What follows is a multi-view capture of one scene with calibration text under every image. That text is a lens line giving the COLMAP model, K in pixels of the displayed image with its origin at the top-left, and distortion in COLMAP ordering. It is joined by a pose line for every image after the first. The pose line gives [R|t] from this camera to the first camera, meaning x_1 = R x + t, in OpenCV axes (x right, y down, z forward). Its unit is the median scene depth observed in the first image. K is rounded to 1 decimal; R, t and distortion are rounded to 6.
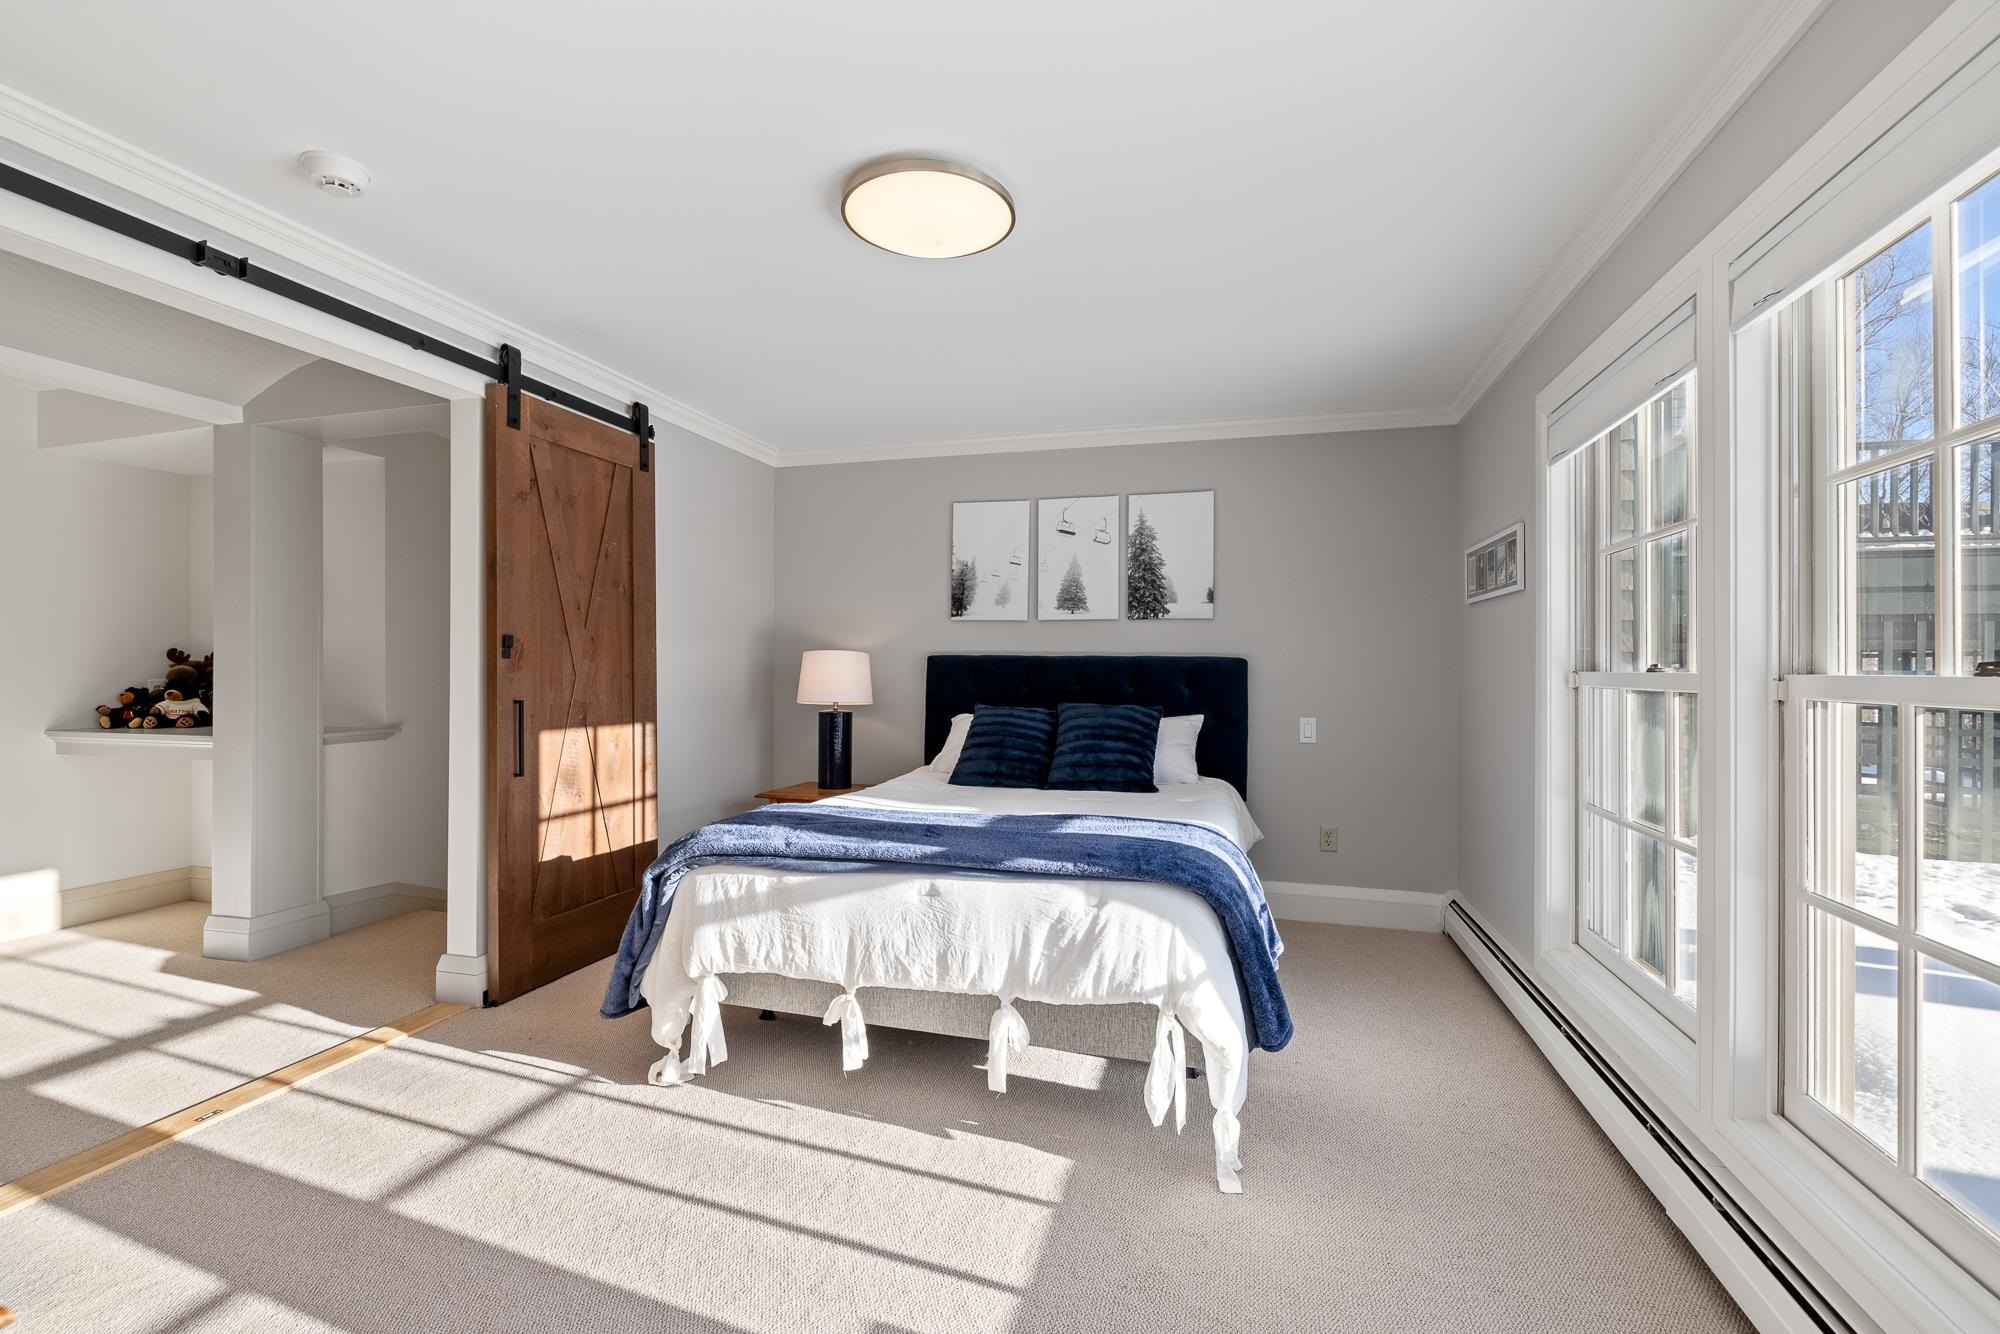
lens RADIAL K [[853.3, 0, 1002.4], [0, 853.3, 669.3], [0, 0, 1]] dist [0.000175, 0.000094]
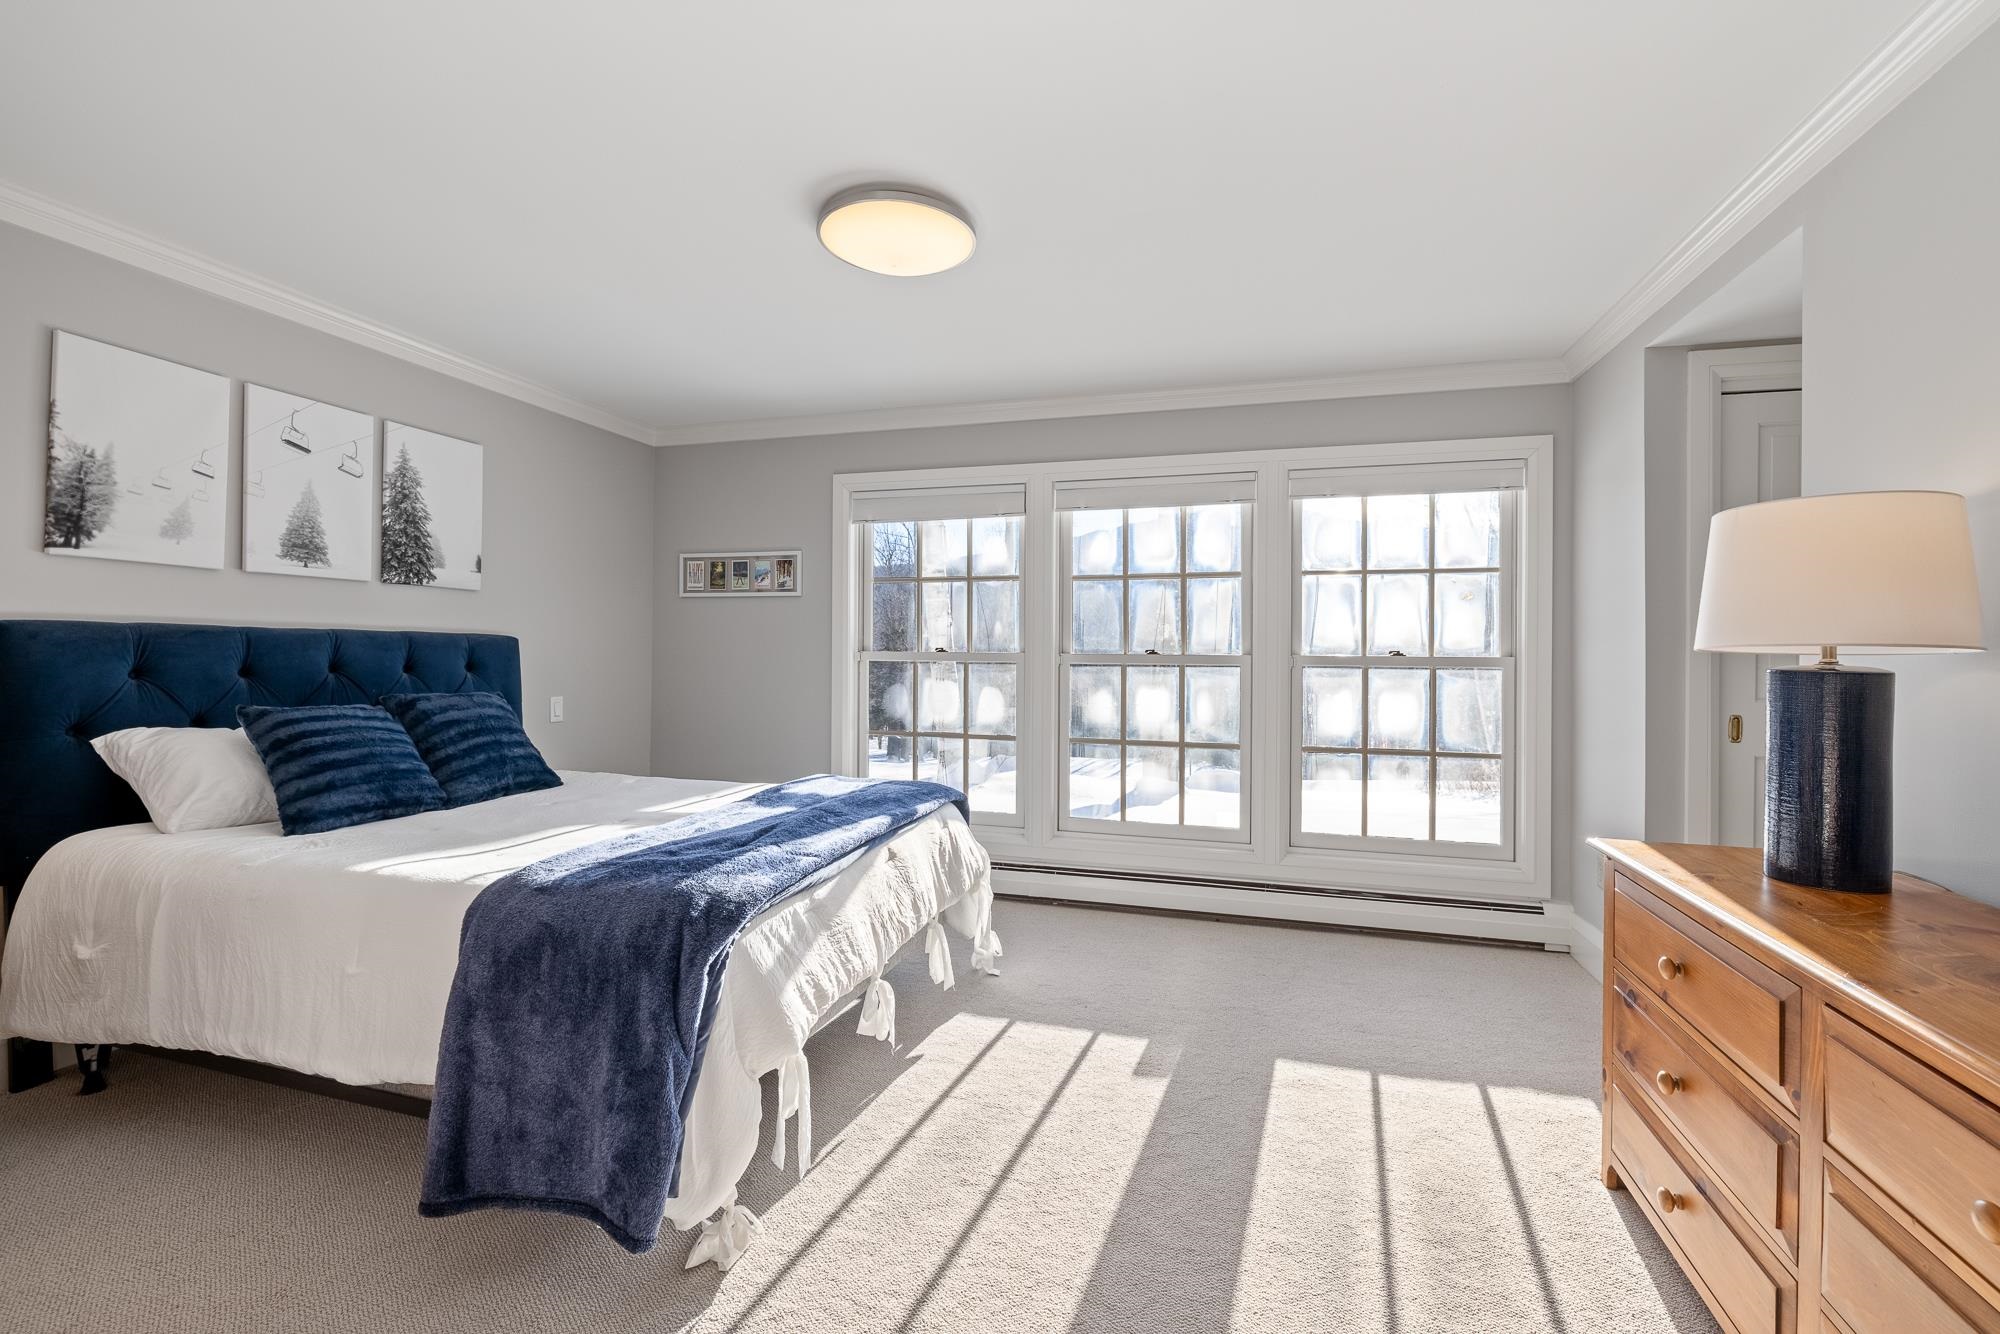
lens RADIAL K [[853.3, 0, 1002.9], [0, 853.3, 653.5], [0, 0, 1]] dist [0.000175, 0.000094]
pose [[0.013096, -0.007071, 0.999889, -0.611557], [-0.004092, 0.999966, 0.007125, -0.003054], [-0.999906, -0.004184, 0.013067, 0.440970]]
